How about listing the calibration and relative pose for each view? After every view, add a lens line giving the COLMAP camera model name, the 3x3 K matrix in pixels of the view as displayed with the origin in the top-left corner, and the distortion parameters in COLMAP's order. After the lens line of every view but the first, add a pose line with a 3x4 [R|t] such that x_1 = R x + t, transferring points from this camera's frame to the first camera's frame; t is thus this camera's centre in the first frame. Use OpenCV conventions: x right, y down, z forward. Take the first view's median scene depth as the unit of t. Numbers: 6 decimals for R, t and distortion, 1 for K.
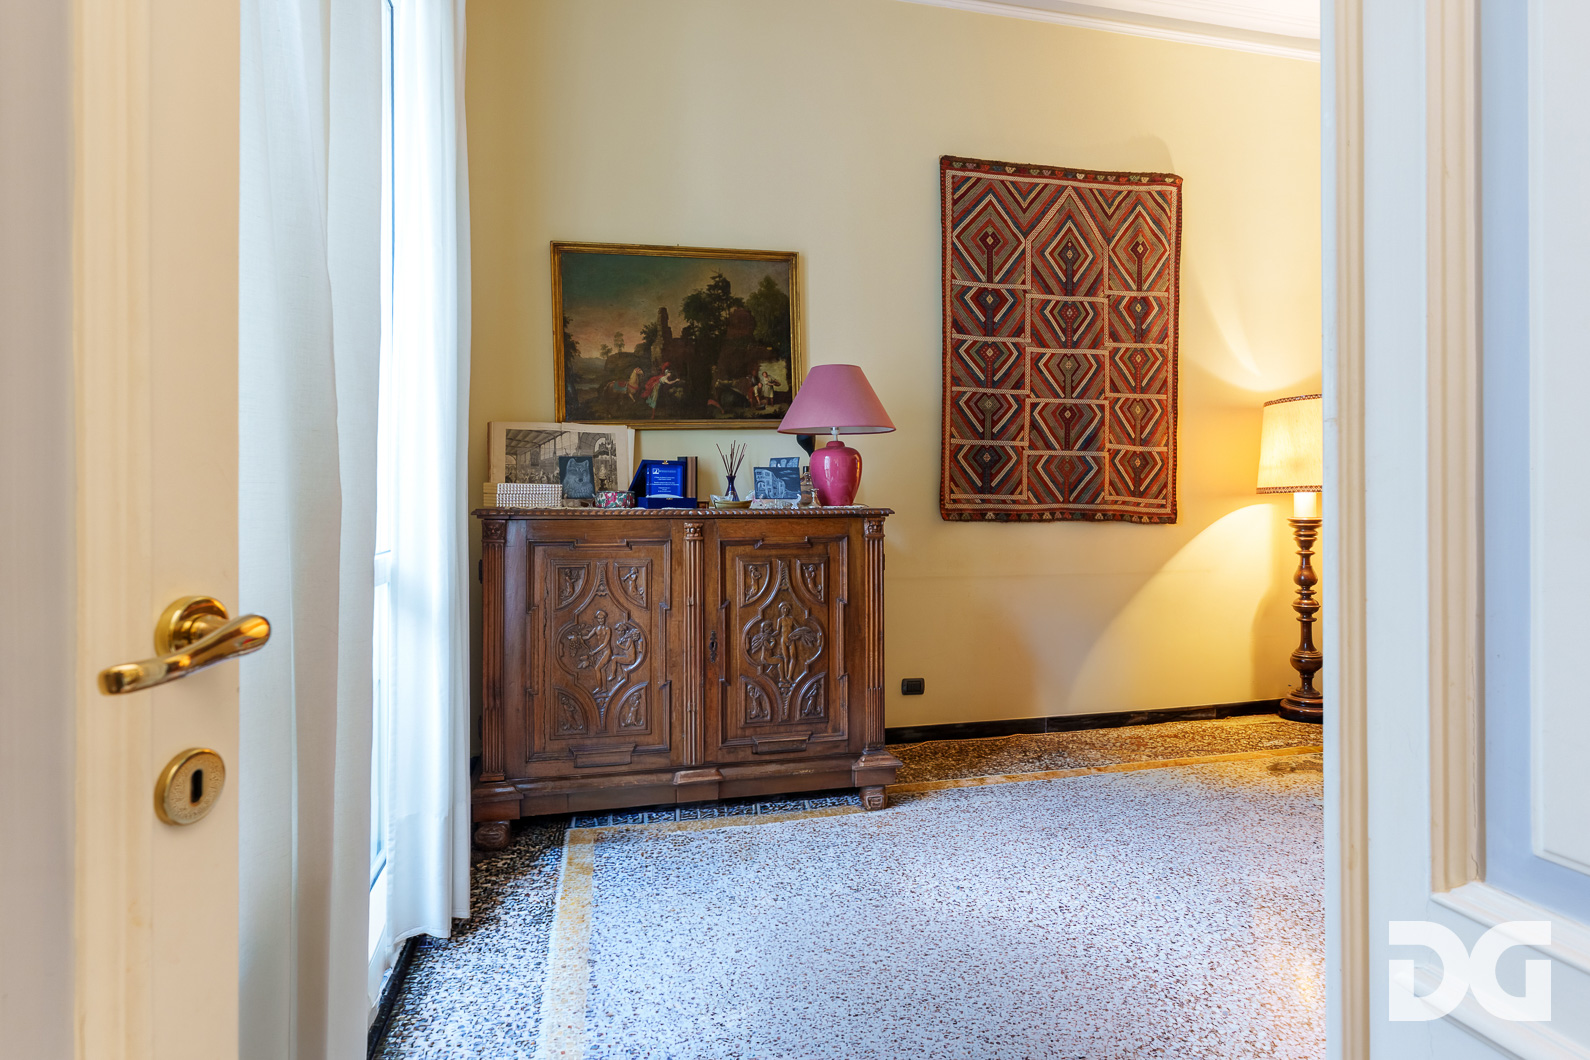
lens RADIAL K [[776.8, 0, 770.8], [0, 776.8, 504.0], [0, 0, 1]] dist [0.002711, -0.000917]
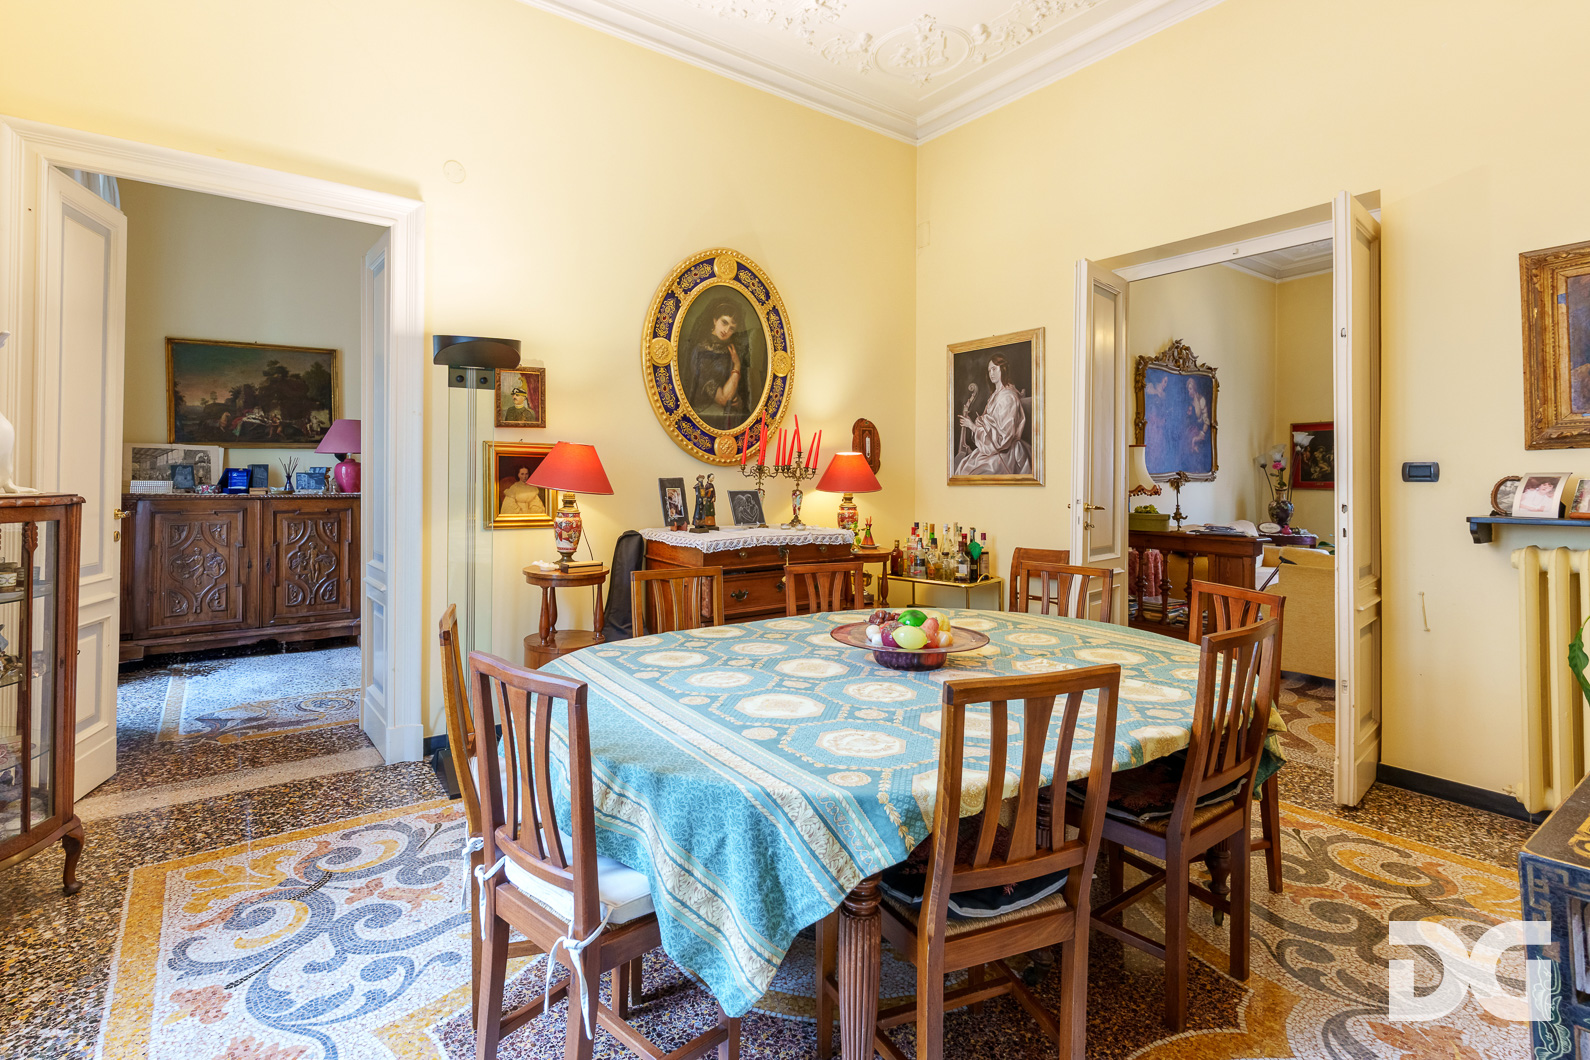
lens RADIAL K [[776.8, 0, 779.2], [0, 776.8, 480.1], [0, 0, 1]] dist [0.002711, -0.000917]
pose [[0.916253, 0.006813, 0.400543, 0.257991], [-0.003052, 0.999945, -0.010025, -0.011340], [-0.400589, 0.007963, 0.916223, -1.054325]]
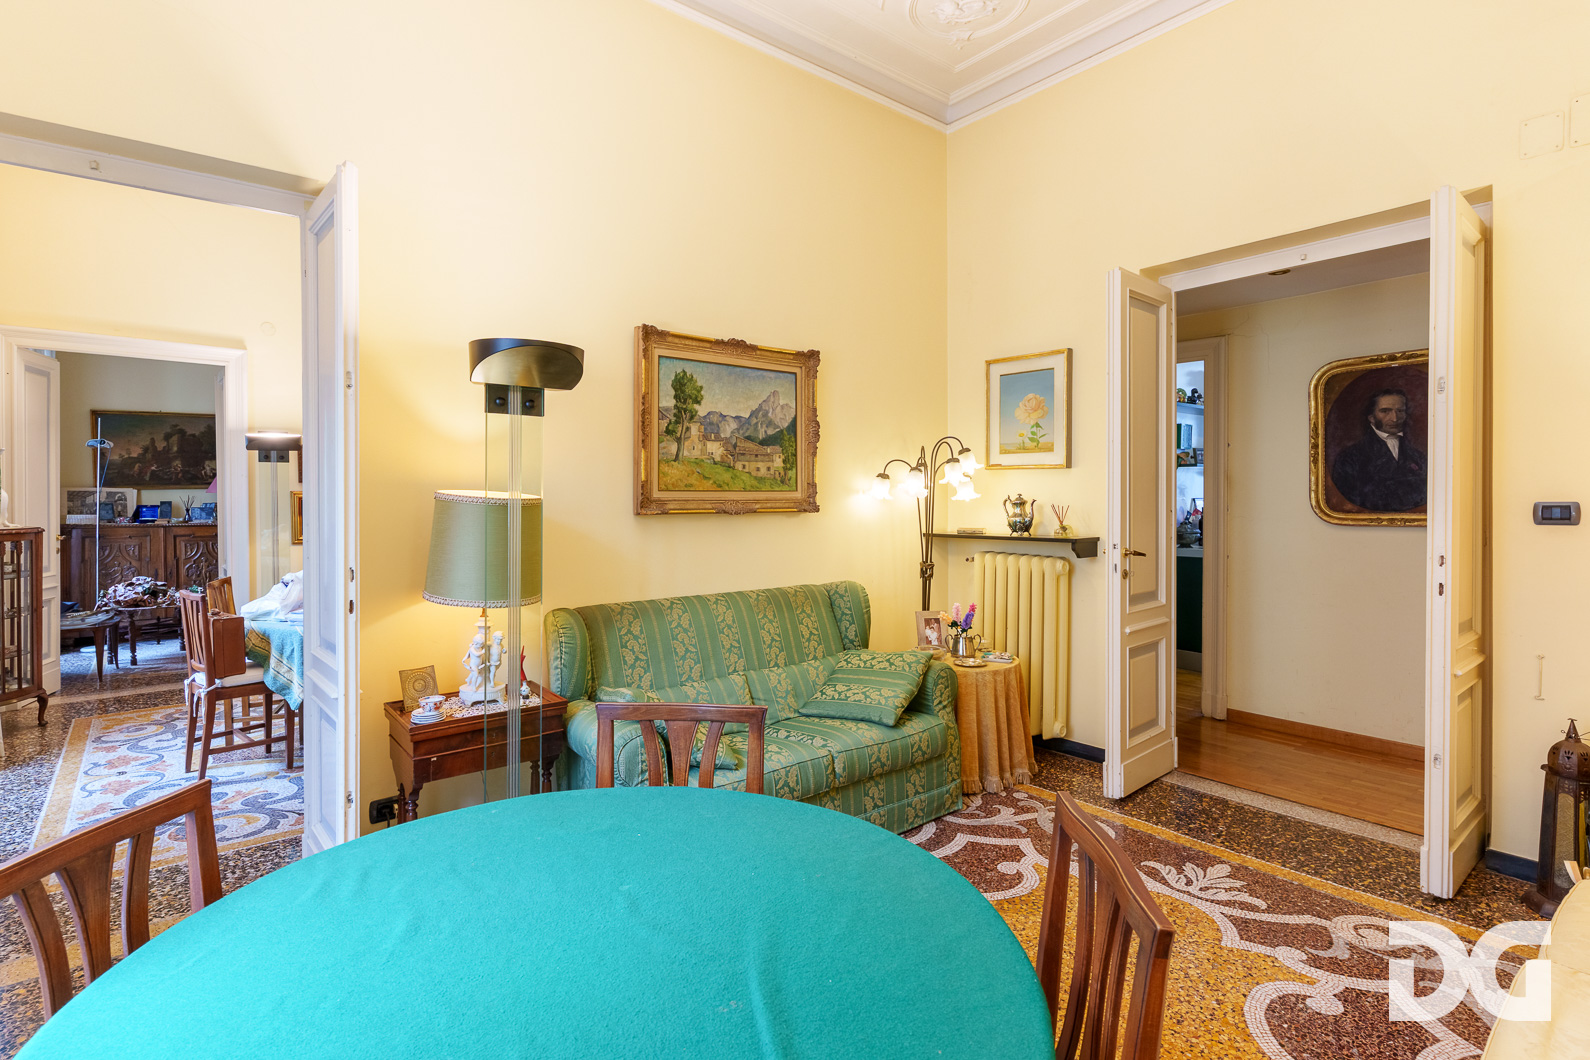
lens RADIAL K [[776.8, 0, 790.3], [0, 776.8, 512.5], [0, 0, 1]] dist [0.002711, -0.000917]
pose [[0.892290, -0.007288, 0.451405, 0.520236], [0.004627, 0.999965, 0.006999, -0.033510], [-0.451440, -0.004157, 0.892292, -1.977063]]
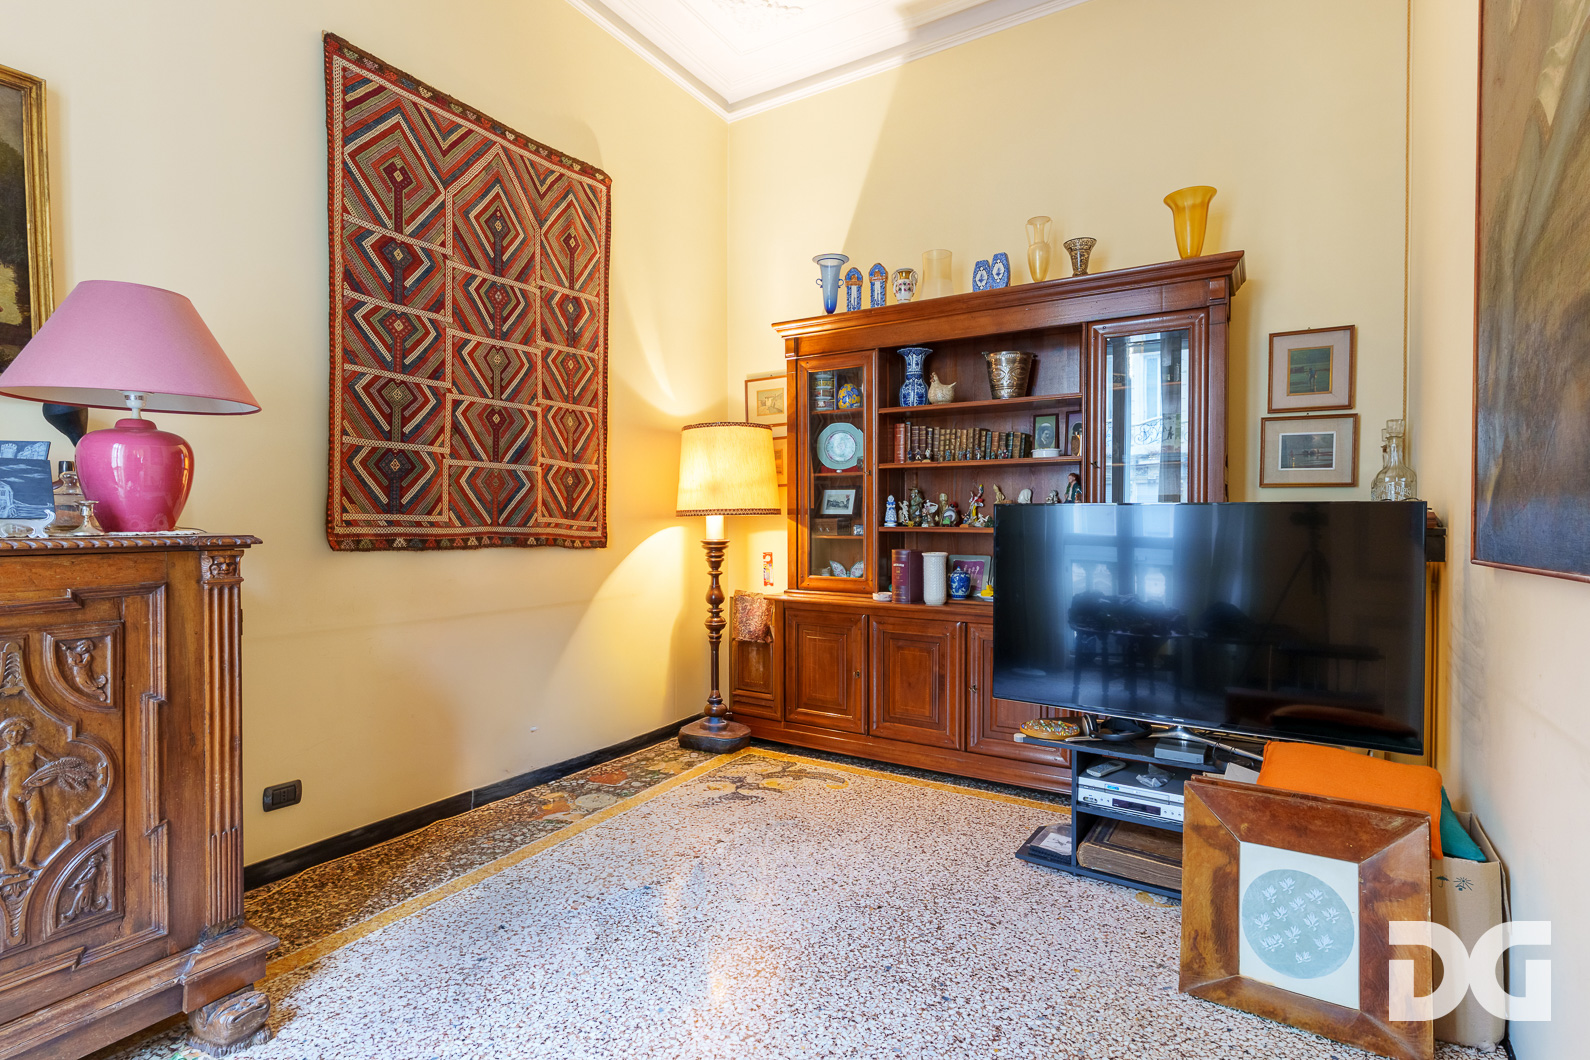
lens RADIAL K [[776.8, 0, 789.0], [0, 776.8, 530.0], [0, 0, 1]] dist [0.002711, -0.000917]
pose [[0.699088, -0.004798, 0.715019, 0.007847], [0.000943, 0.999983, 0.005788, -0.001417], [-0.715035, -0.003372, 0.699081, 0.223960]]
